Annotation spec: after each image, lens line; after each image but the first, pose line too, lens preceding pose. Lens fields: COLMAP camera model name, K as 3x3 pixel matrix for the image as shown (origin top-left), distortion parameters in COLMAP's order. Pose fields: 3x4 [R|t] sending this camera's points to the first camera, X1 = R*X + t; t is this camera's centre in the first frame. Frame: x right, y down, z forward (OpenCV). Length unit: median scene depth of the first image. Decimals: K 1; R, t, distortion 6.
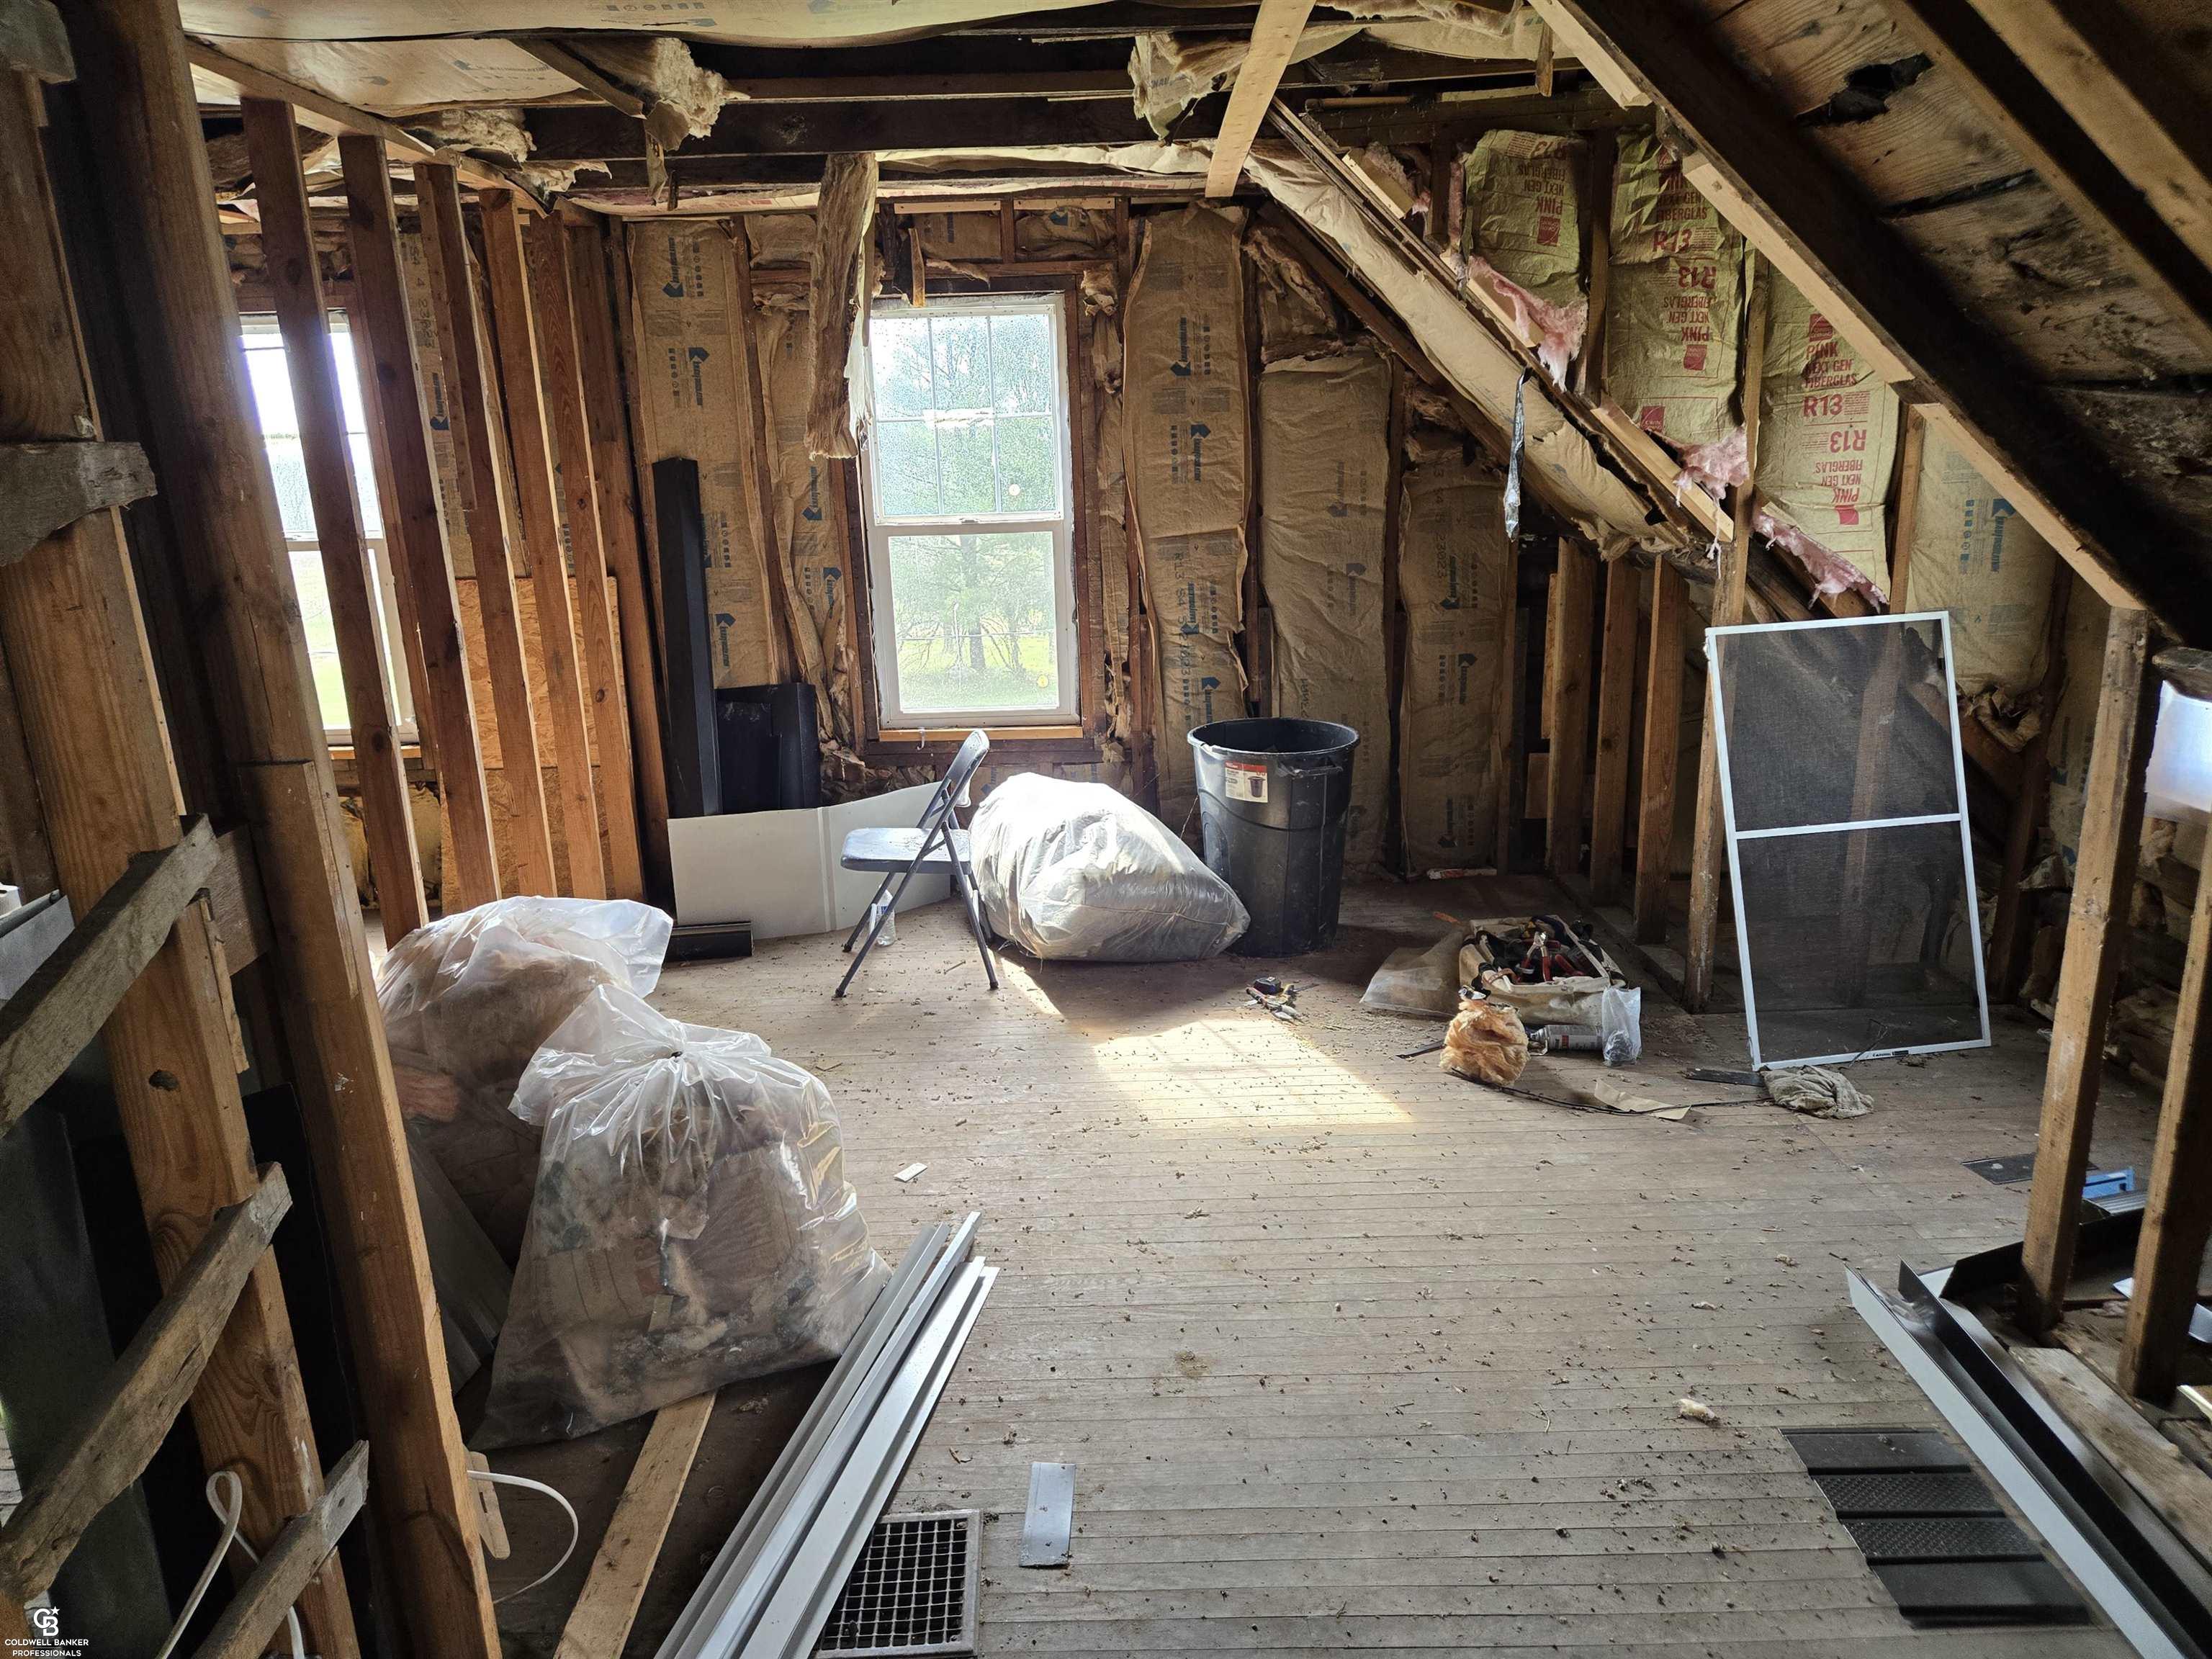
lens RADIAL K [[1434.0, 0, 1106.0], [0, 1434.0, 829.5], [0, 0, 1]] dist [0.086181, -0.077806]
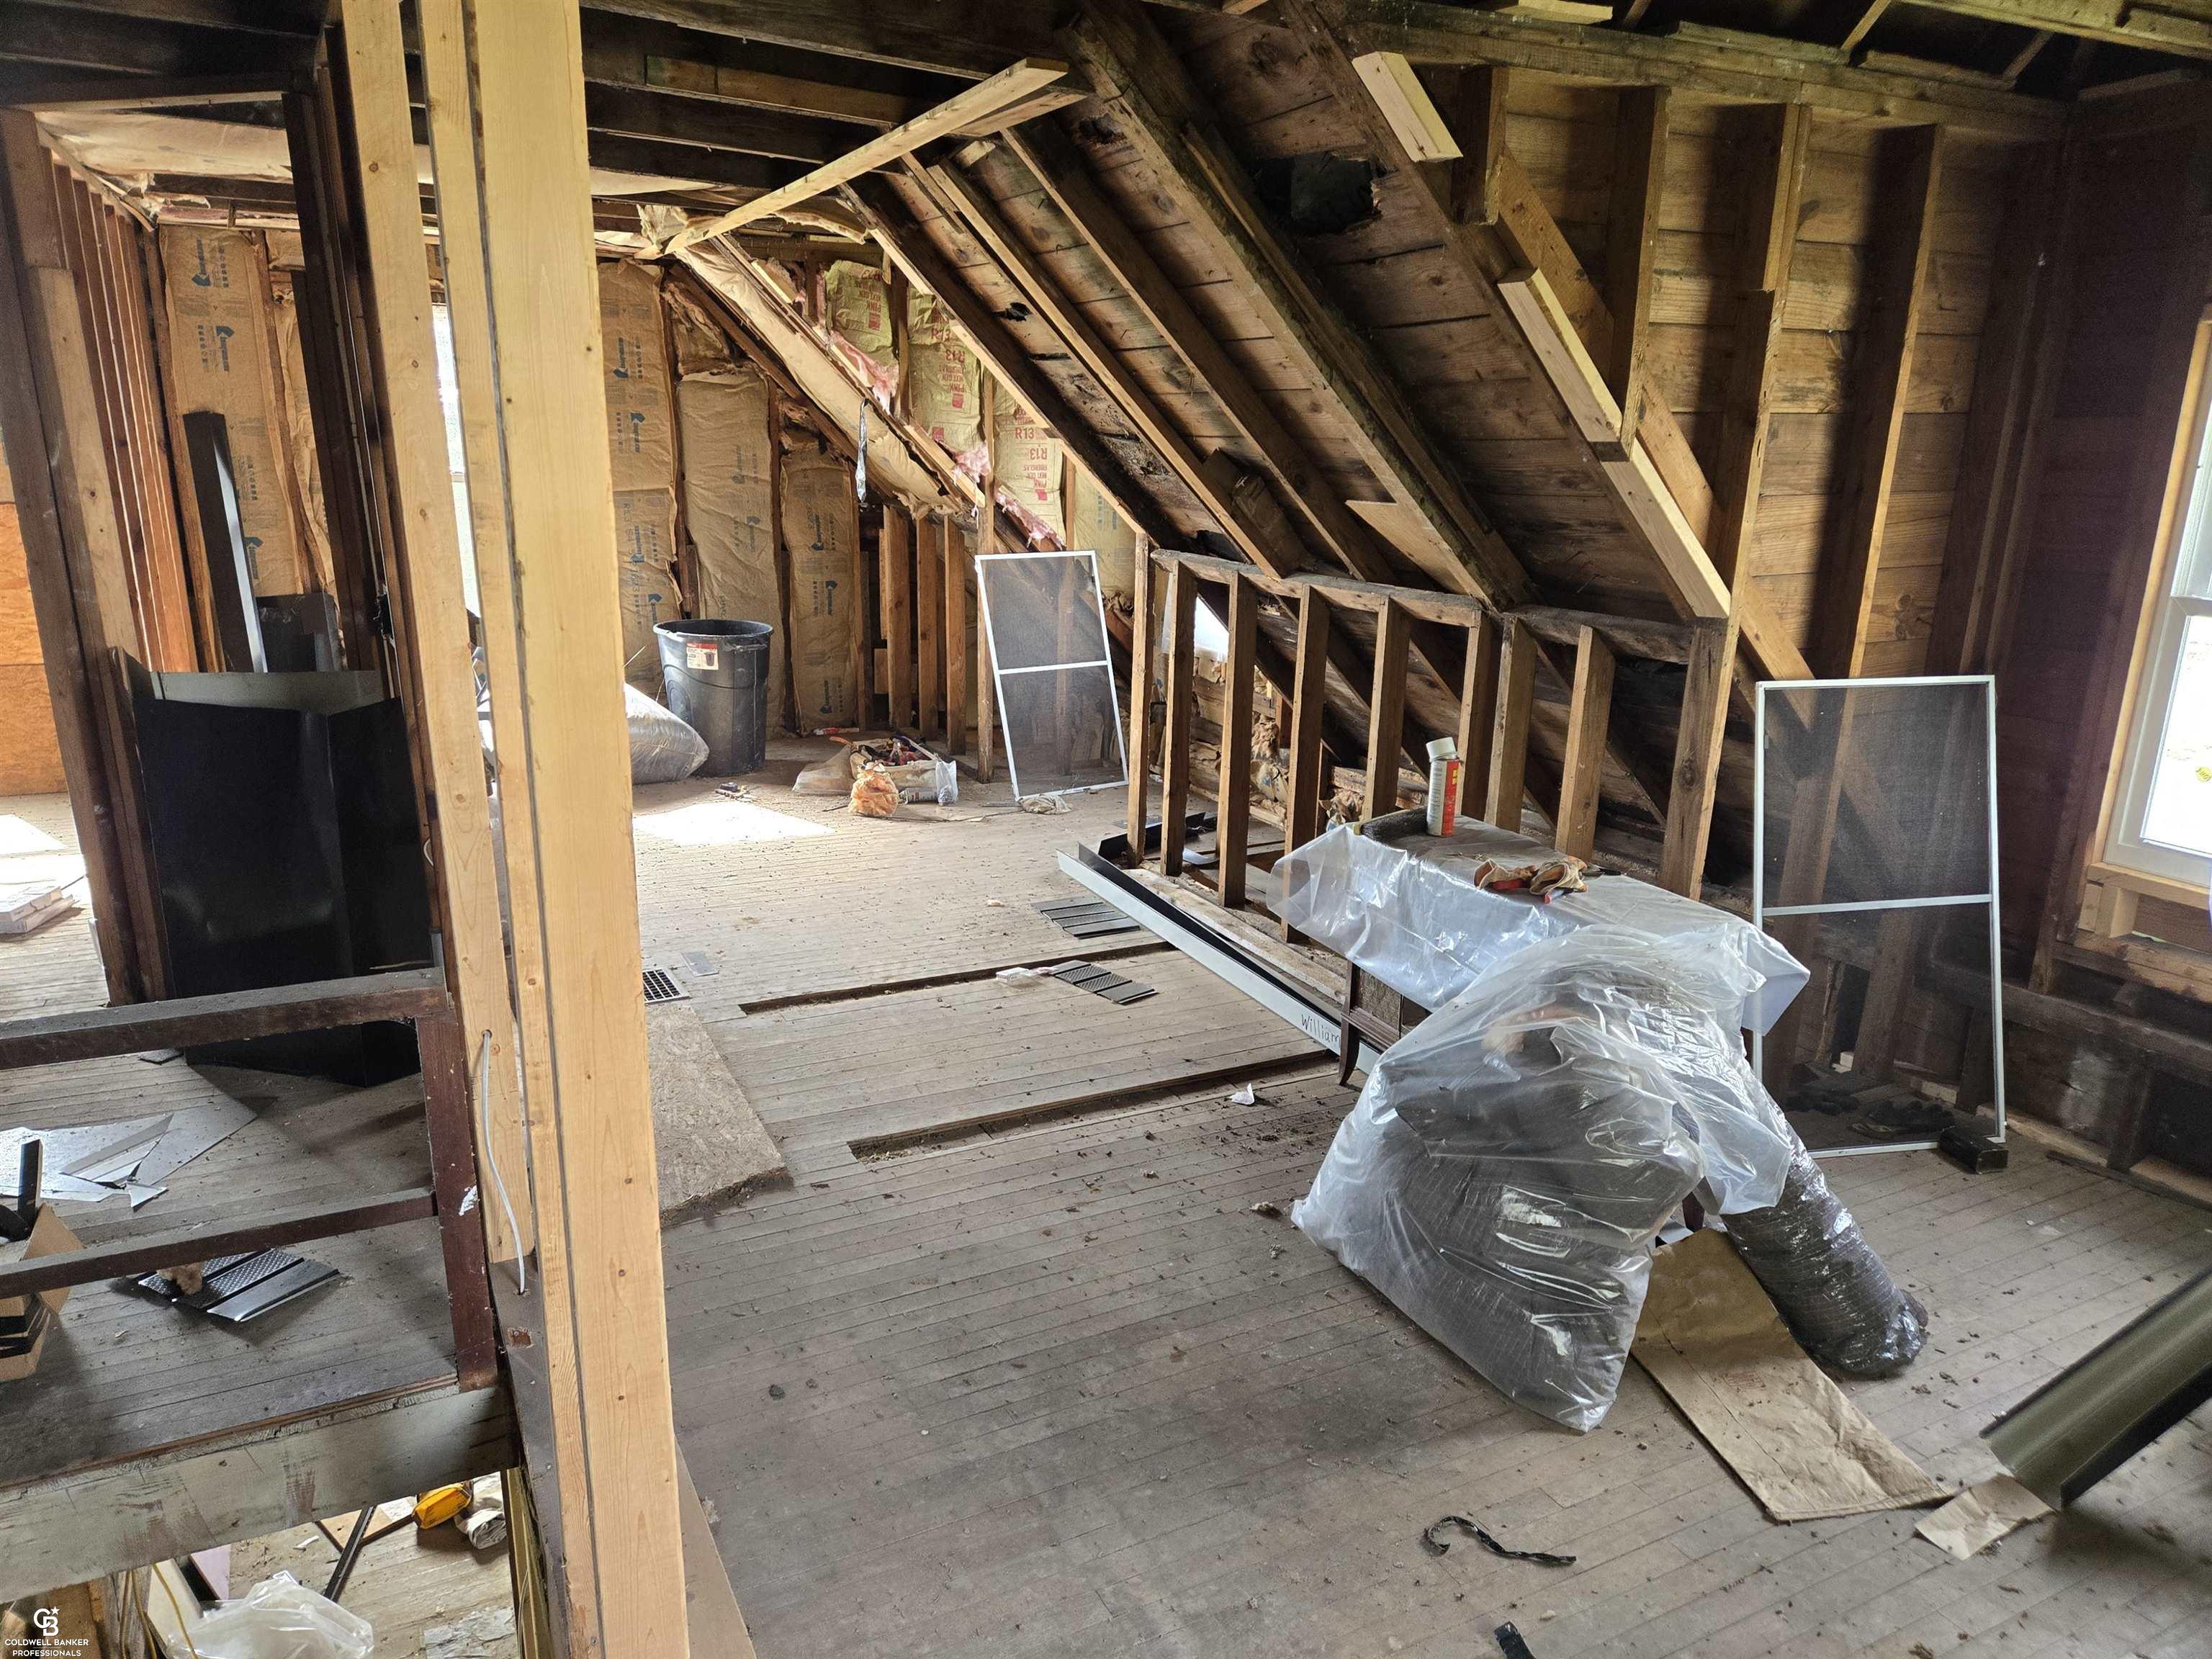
lens RADIAL K [[1487.2, 0, 1107.7], [0, 1487.2, 860.3], [0, 0, 1]] dist [0.090966, -0.093366]
pose [[0.888879, -0.071219, 0.452573, -0.260218], [0.063936, 0.997460, 0.031392, 0.163772], [-0.453659, 0.001032, 0.891175, -0.615504]]
